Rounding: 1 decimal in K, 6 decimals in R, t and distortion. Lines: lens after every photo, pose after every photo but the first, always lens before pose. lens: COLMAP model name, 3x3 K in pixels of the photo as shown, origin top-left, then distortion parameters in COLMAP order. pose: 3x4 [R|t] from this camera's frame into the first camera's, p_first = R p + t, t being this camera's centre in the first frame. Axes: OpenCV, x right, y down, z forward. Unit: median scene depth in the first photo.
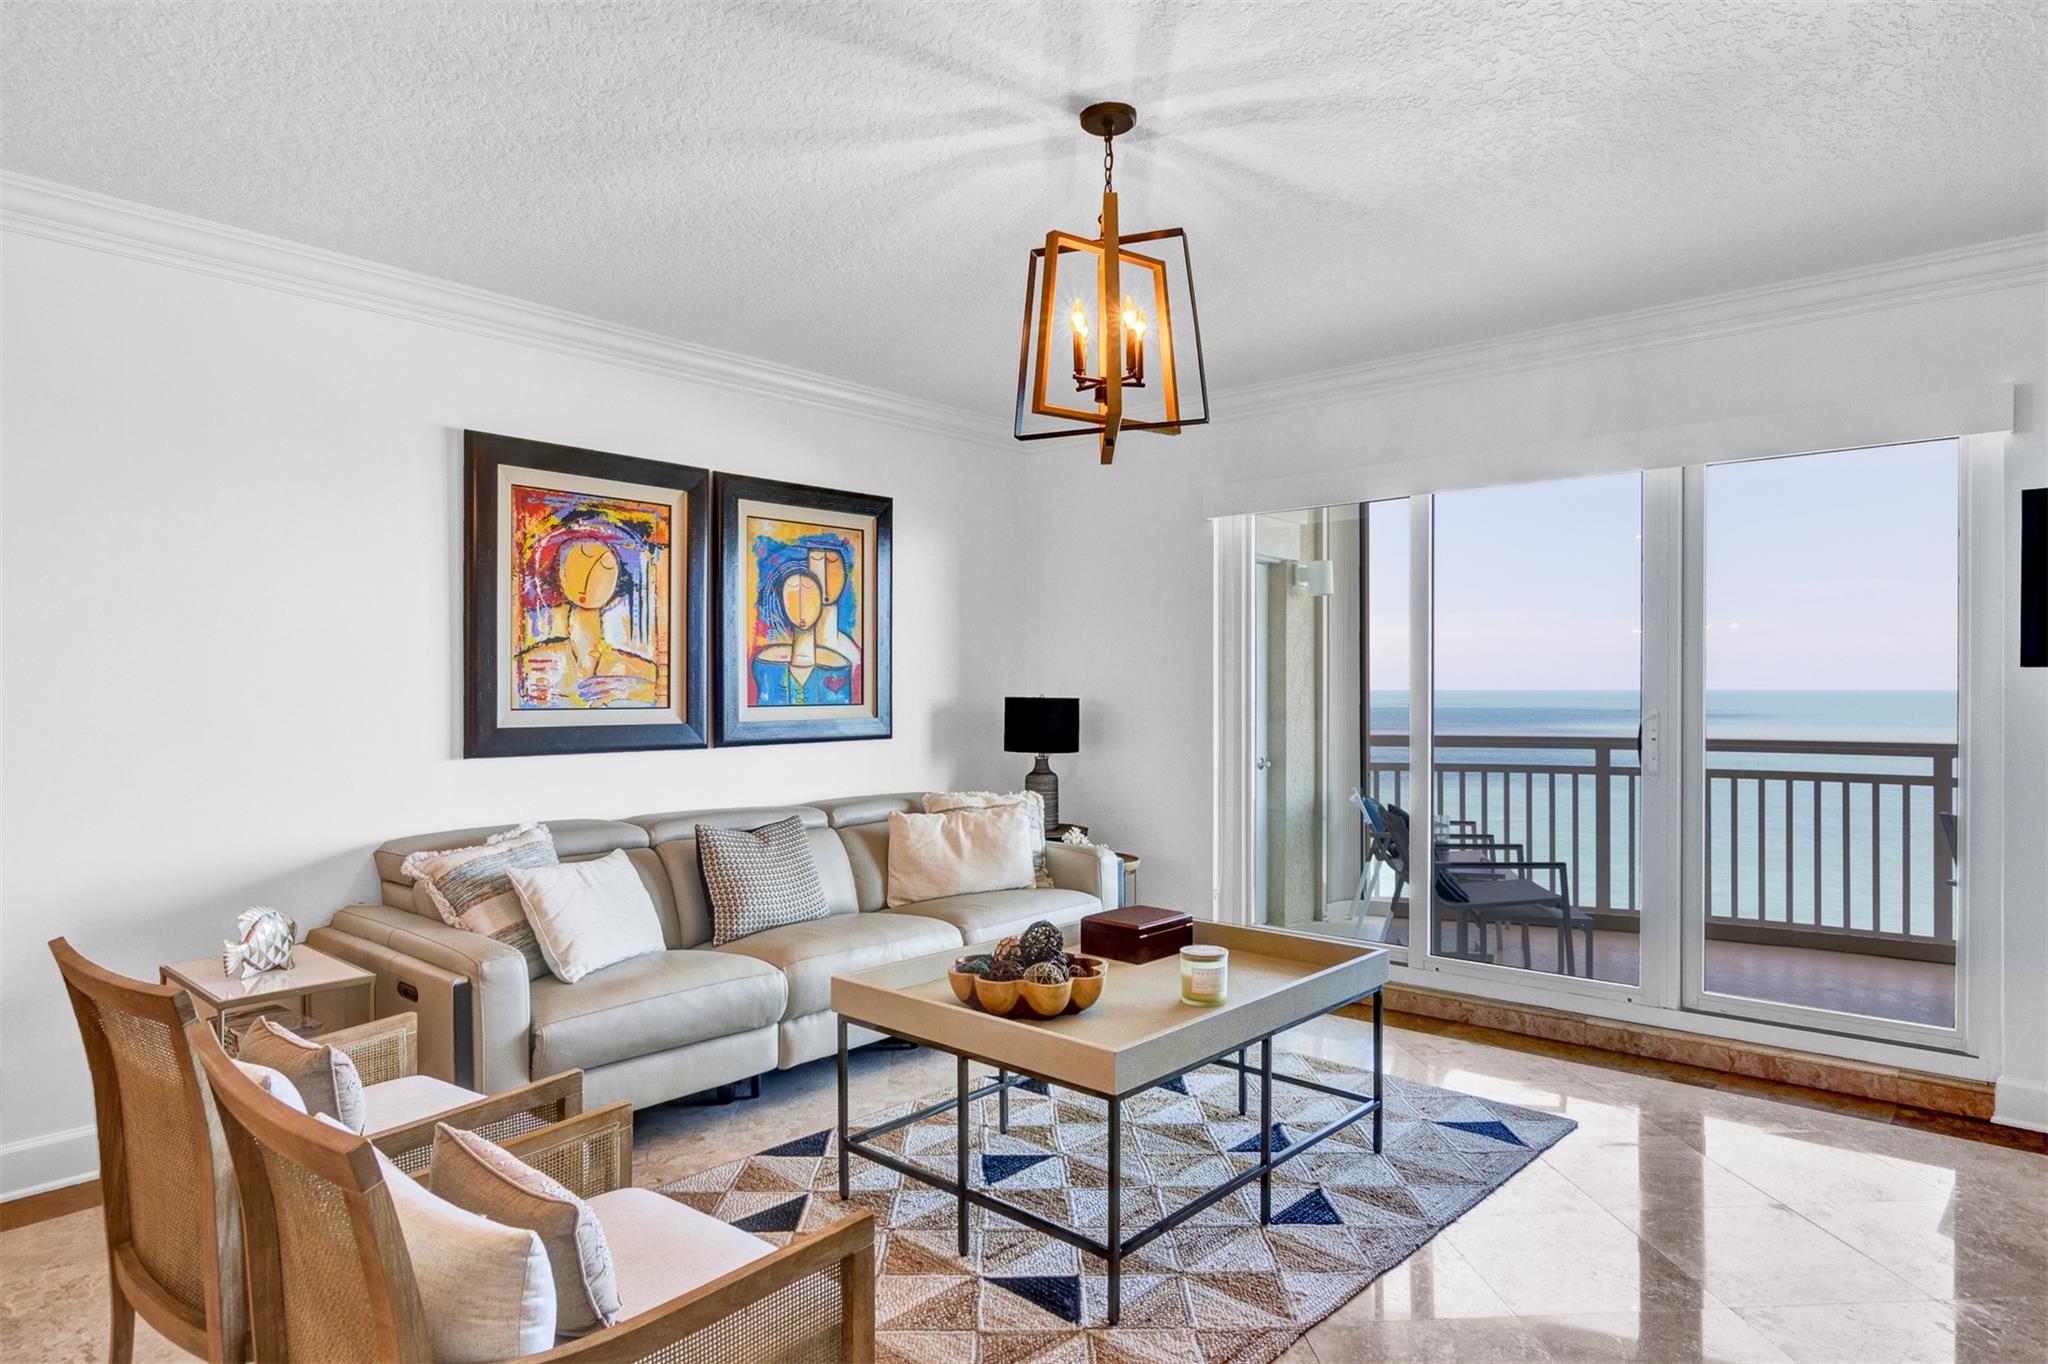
lens RADIAL K [[1170.4, 0, 1036.3], [0, 1170.4, 689.9], [0, 0, 1]] dist [0.001002, 0.001570]
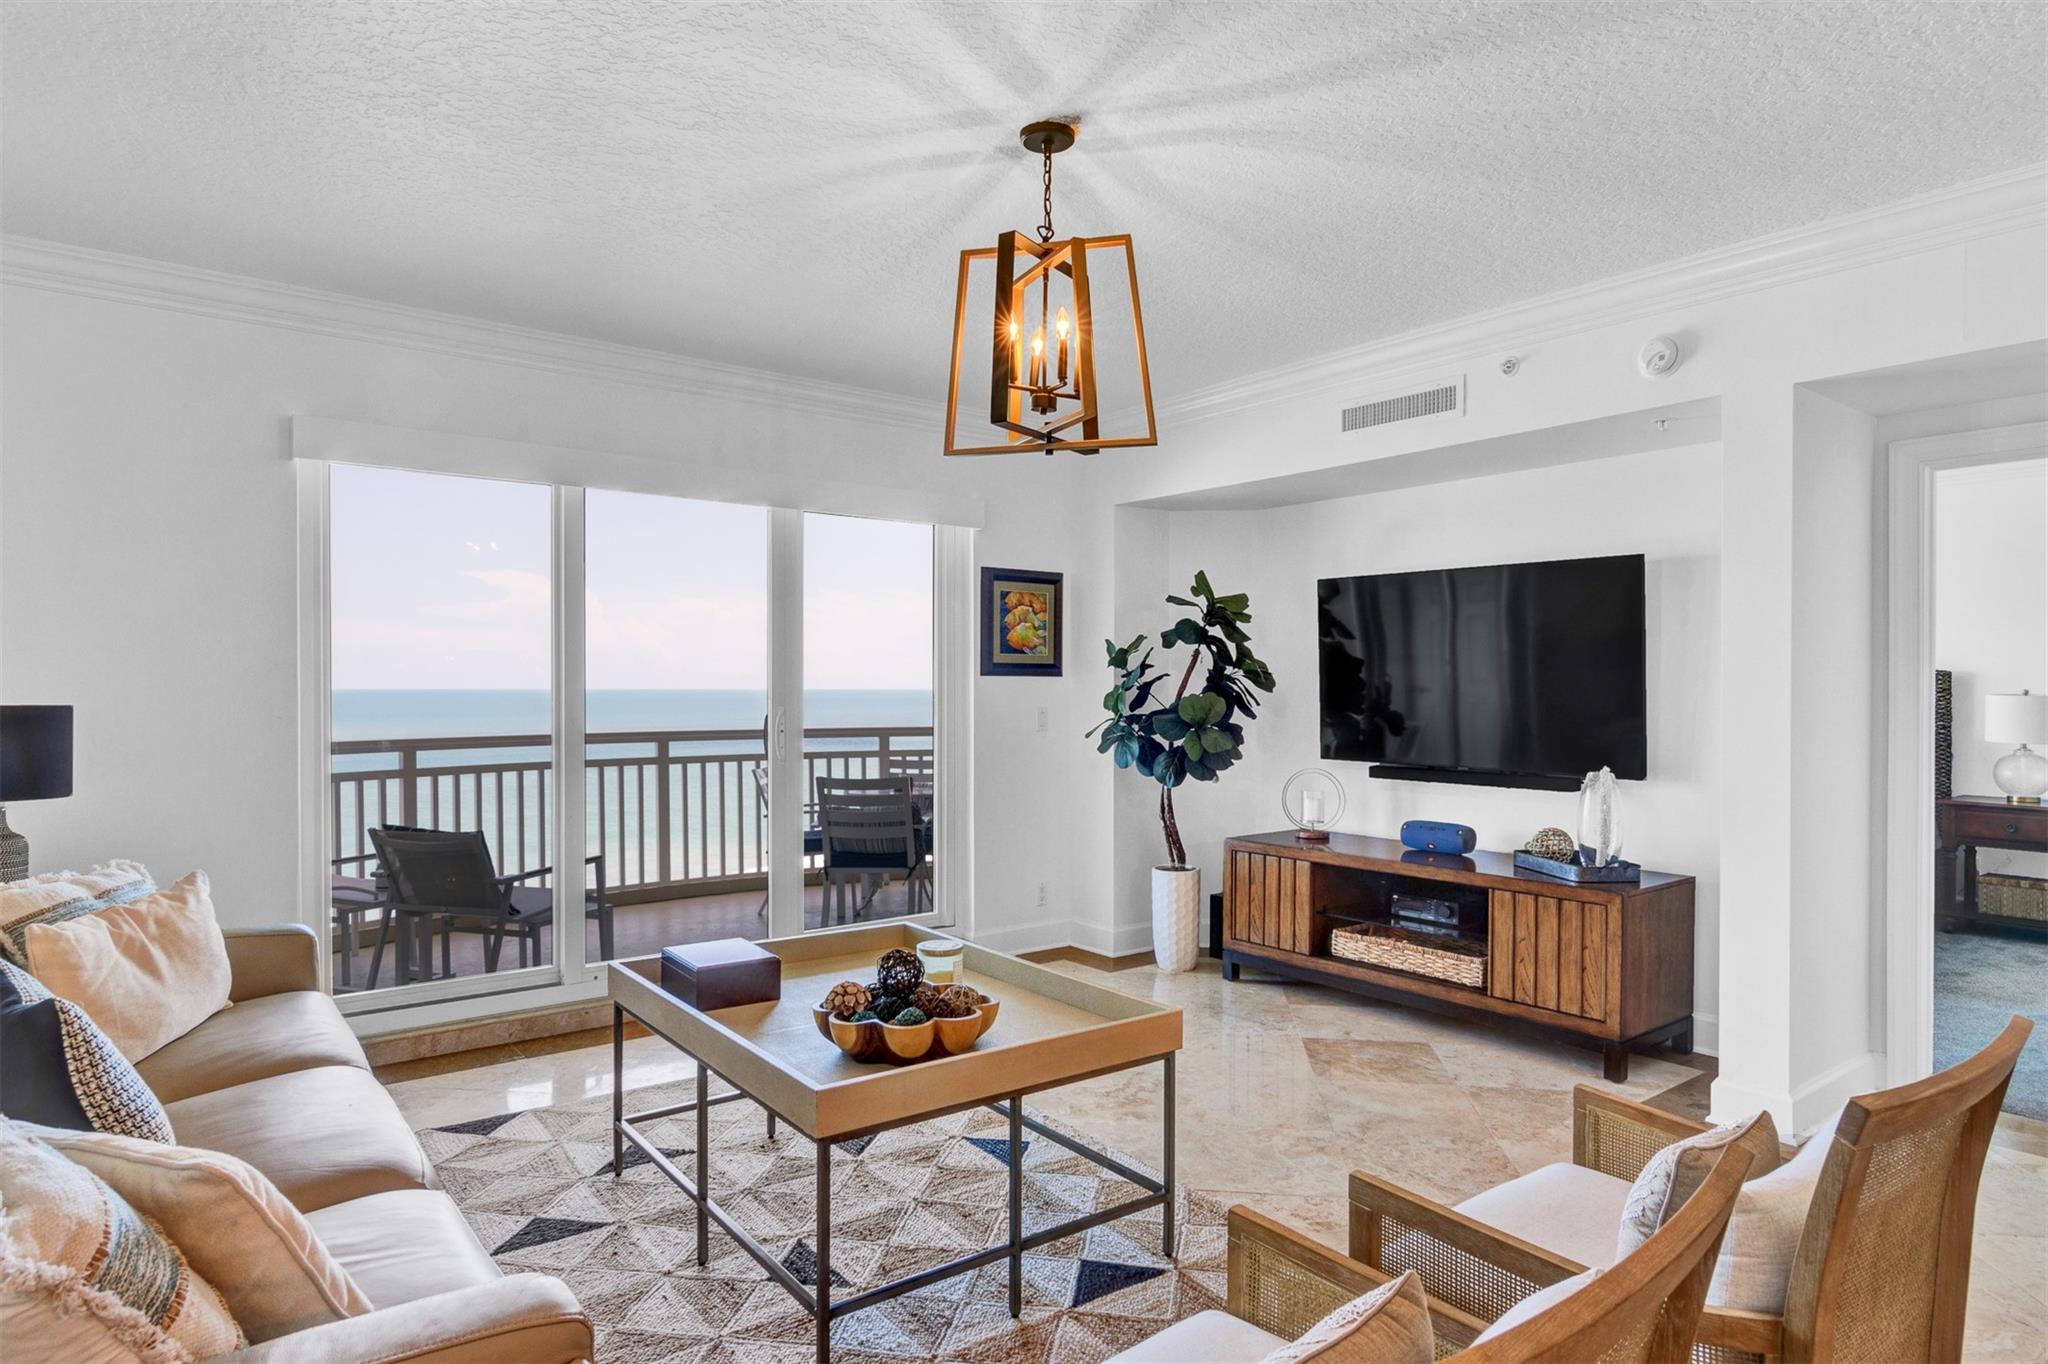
lens RADIAL K [[1152.2, 0, 1020.0], [0, 1152.2, 660.3], [0, 0, 1]] dist [0.001712, 0.000532]
pose [[0.192165, 0.023772, 0.981075, -0.521157], [0.006688, 0.999652, -0.025532, 0.003524], [-0.981340, 0.011468, 0.191939, 0.459341]]
